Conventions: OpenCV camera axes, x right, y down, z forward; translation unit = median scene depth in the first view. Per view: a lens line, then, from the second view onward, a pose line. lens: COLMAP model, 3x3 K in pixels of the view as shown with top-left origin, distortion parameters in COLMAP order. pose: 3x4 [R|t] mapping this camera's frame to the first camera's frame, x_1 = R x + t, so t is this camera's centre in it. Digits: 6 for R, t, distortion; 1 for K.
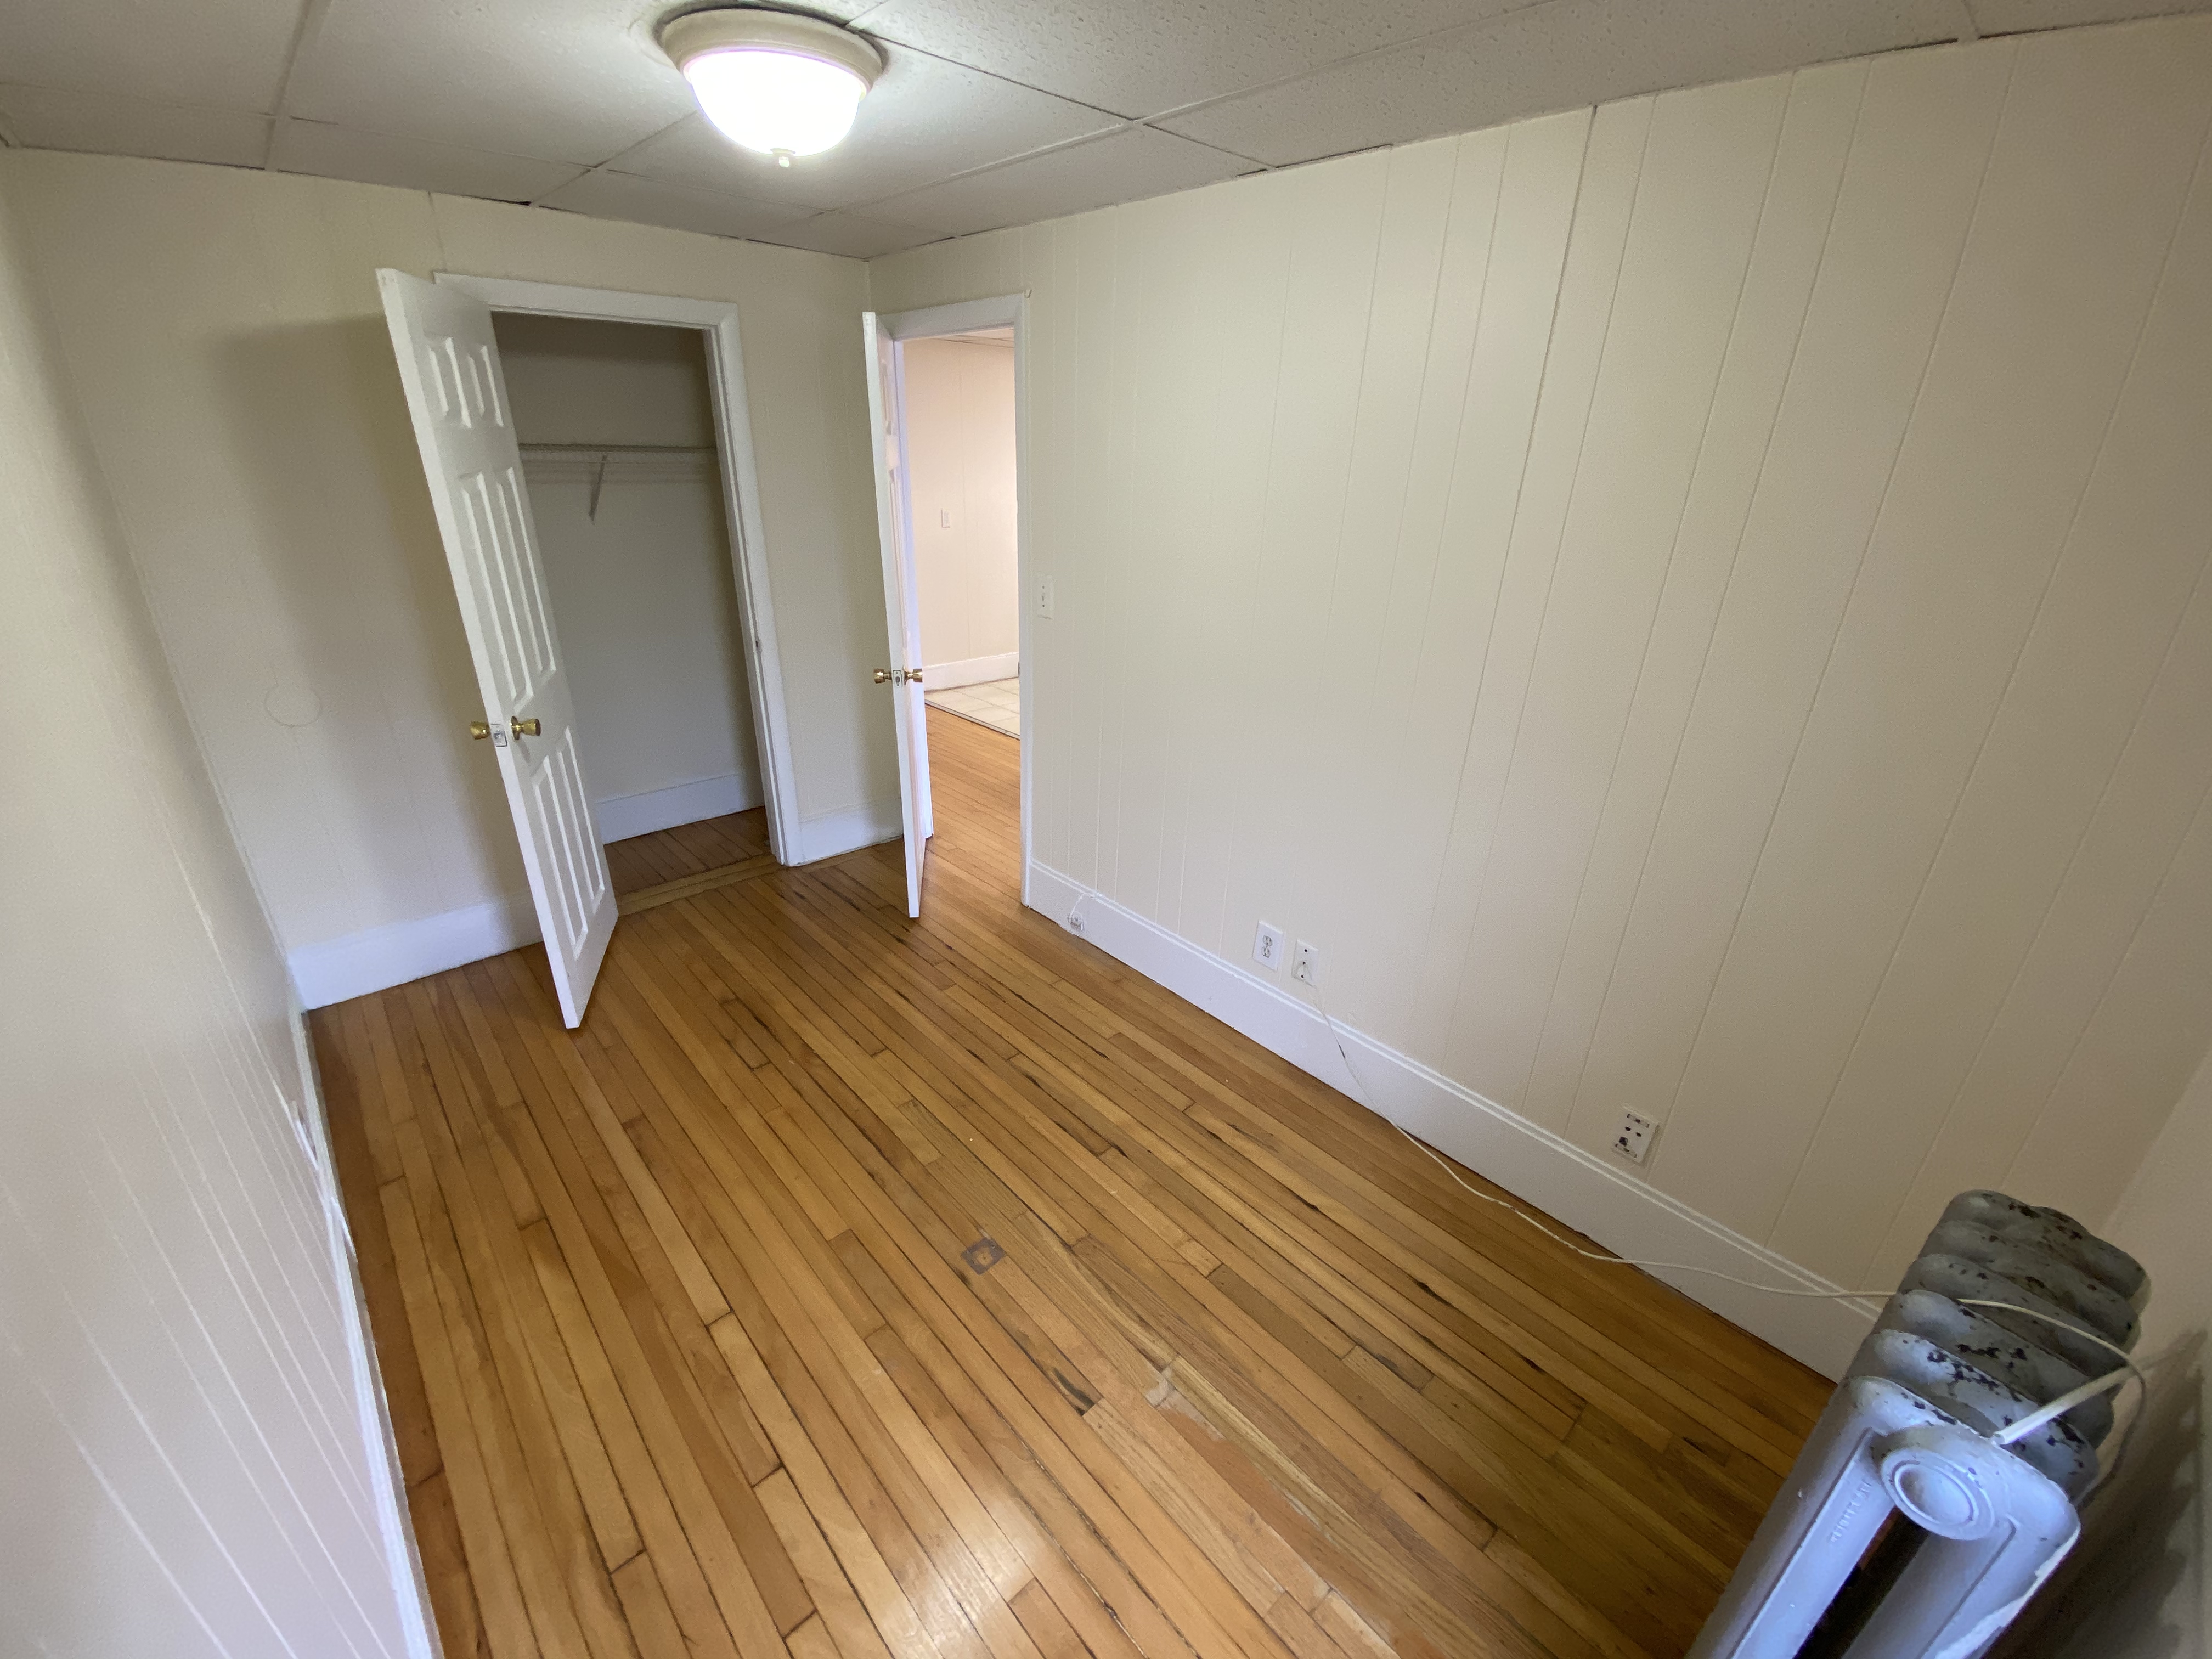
lens RADIAL K [[893.0, 0, 1091.8], [0, 893.0, 852.7], [0, 0, 1]] dist [0.001268, -0.000017]
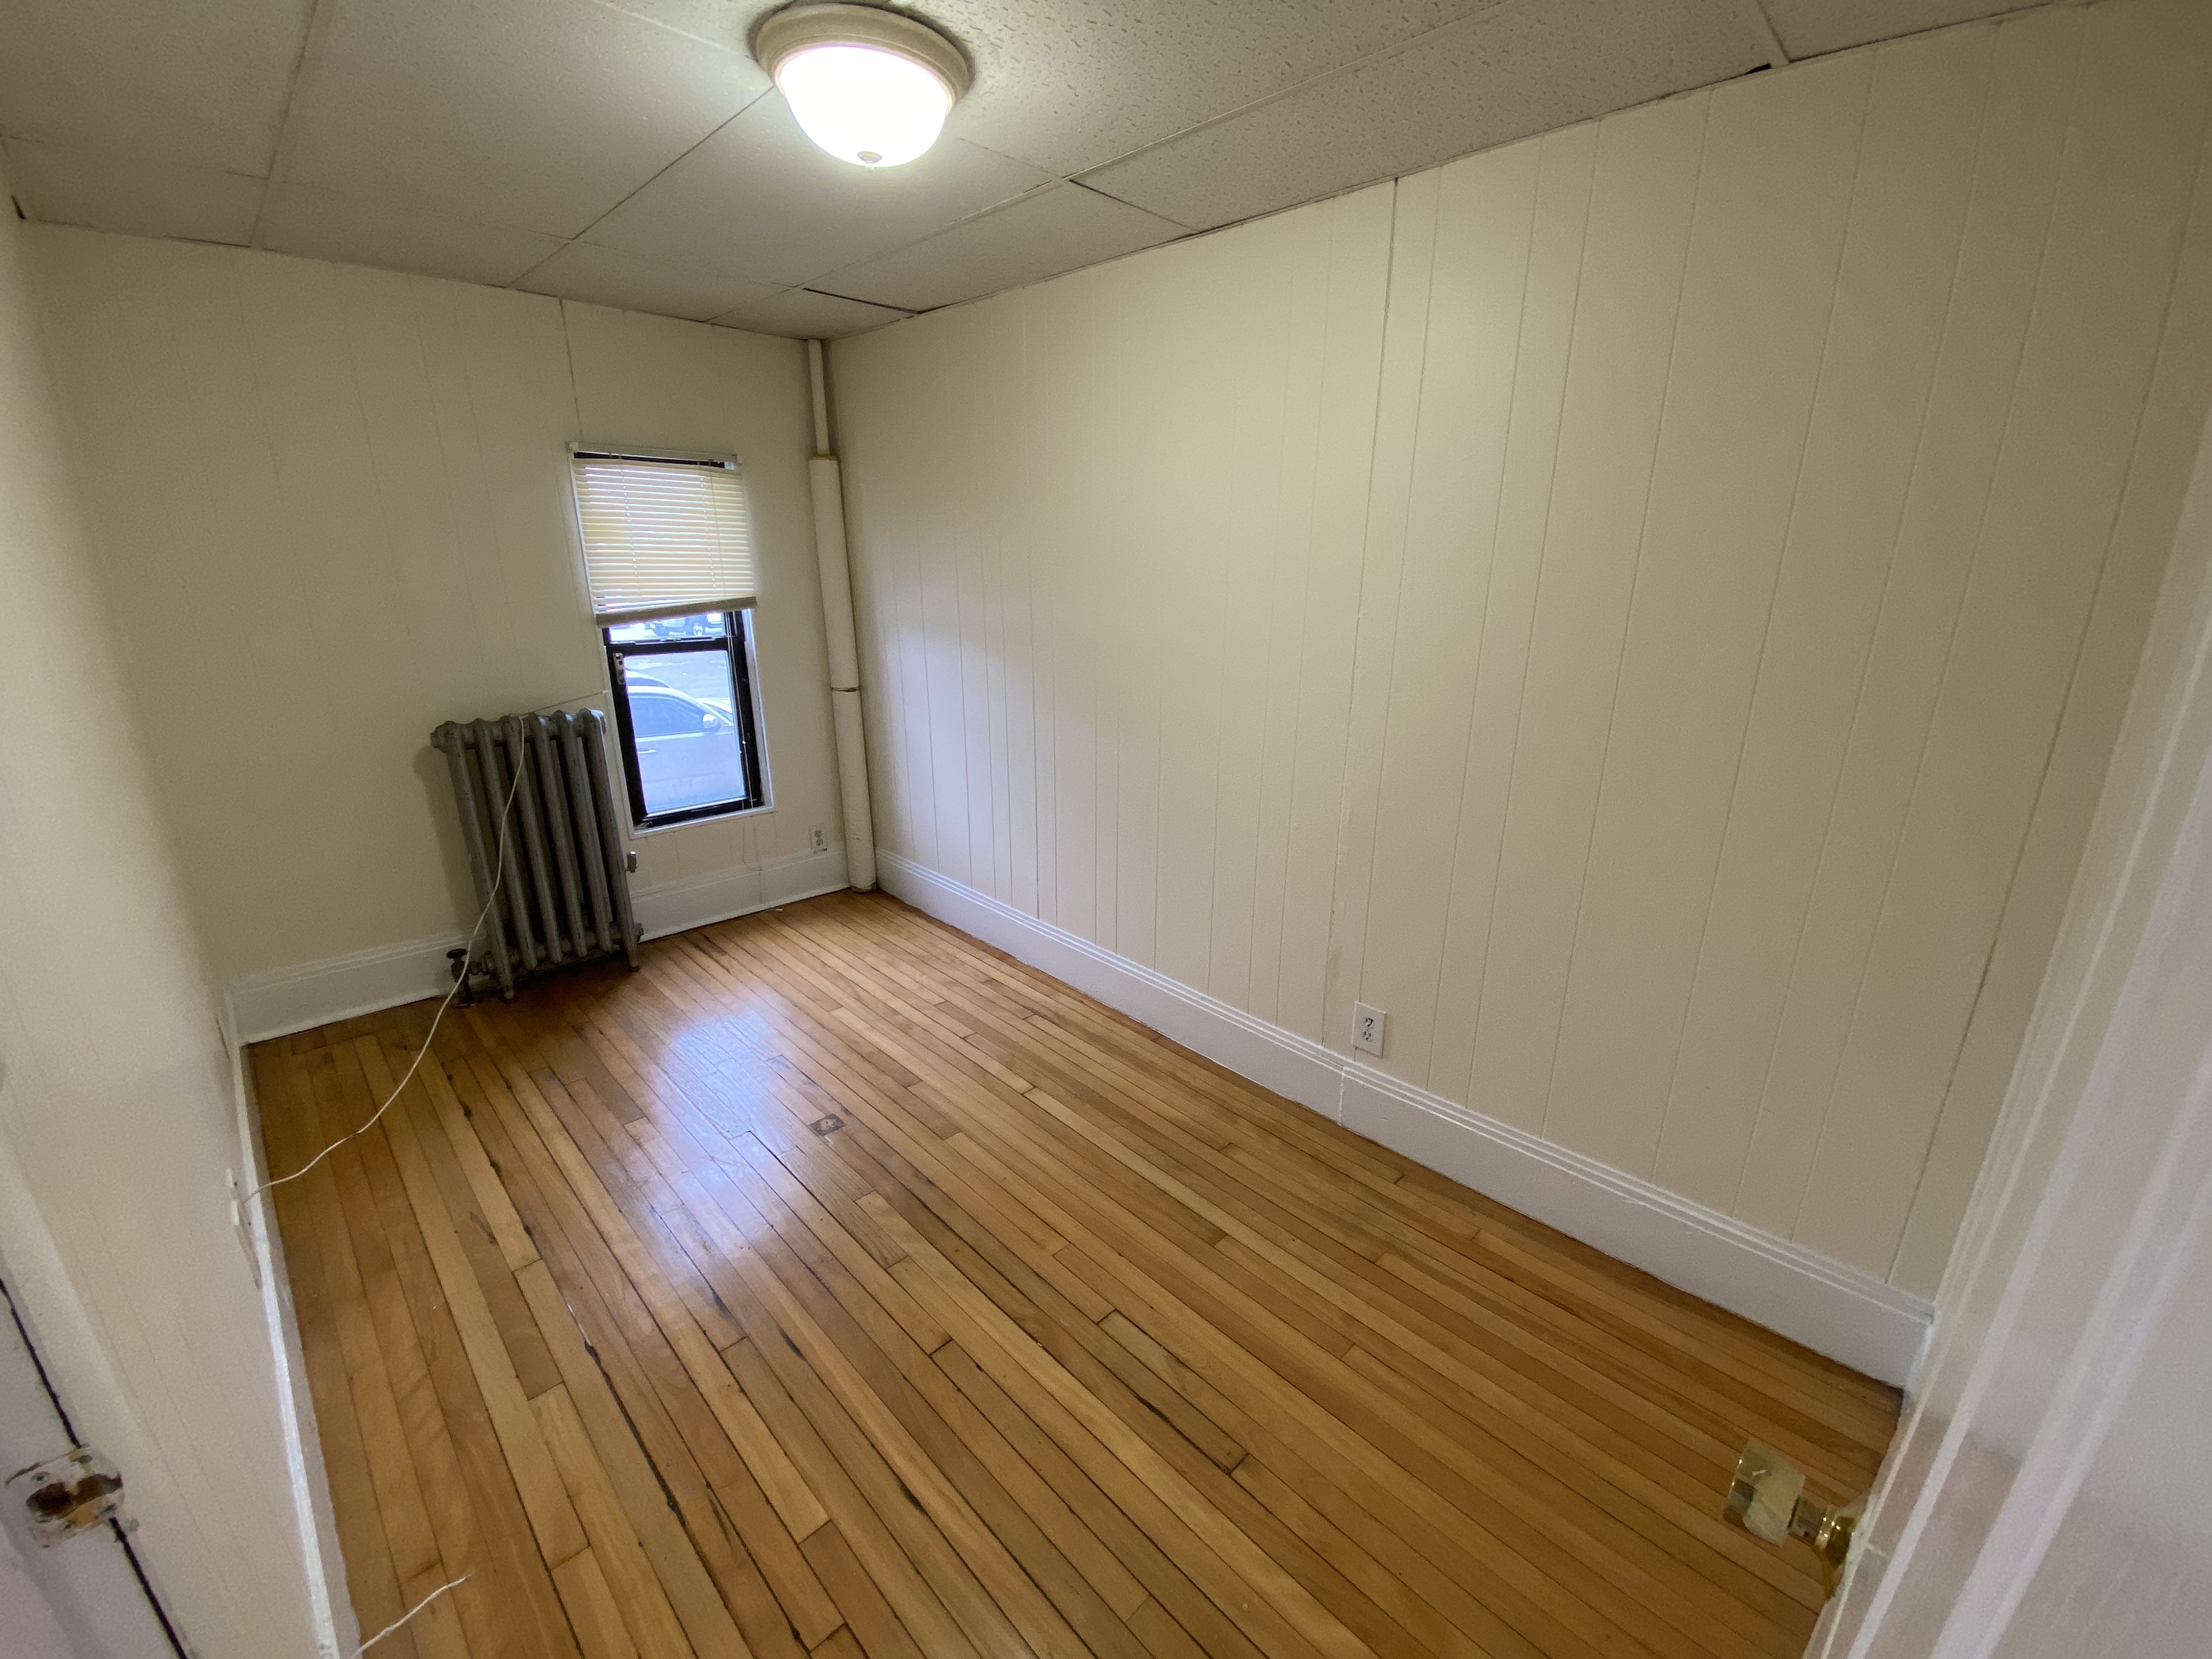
lens RADIAL K [[904.8, 0, 1106.0], [0, 904.8, 829.5], [0, 0, 1]] dist [-0.001380, -0.000277]
pose [[-0.997954, -0.022621, -0.059797, -0.390785], [-0.057062, 0.736959, 0.673524, -0.640989], [0.028832, 0.675559, -0.736742, 1.551697]]
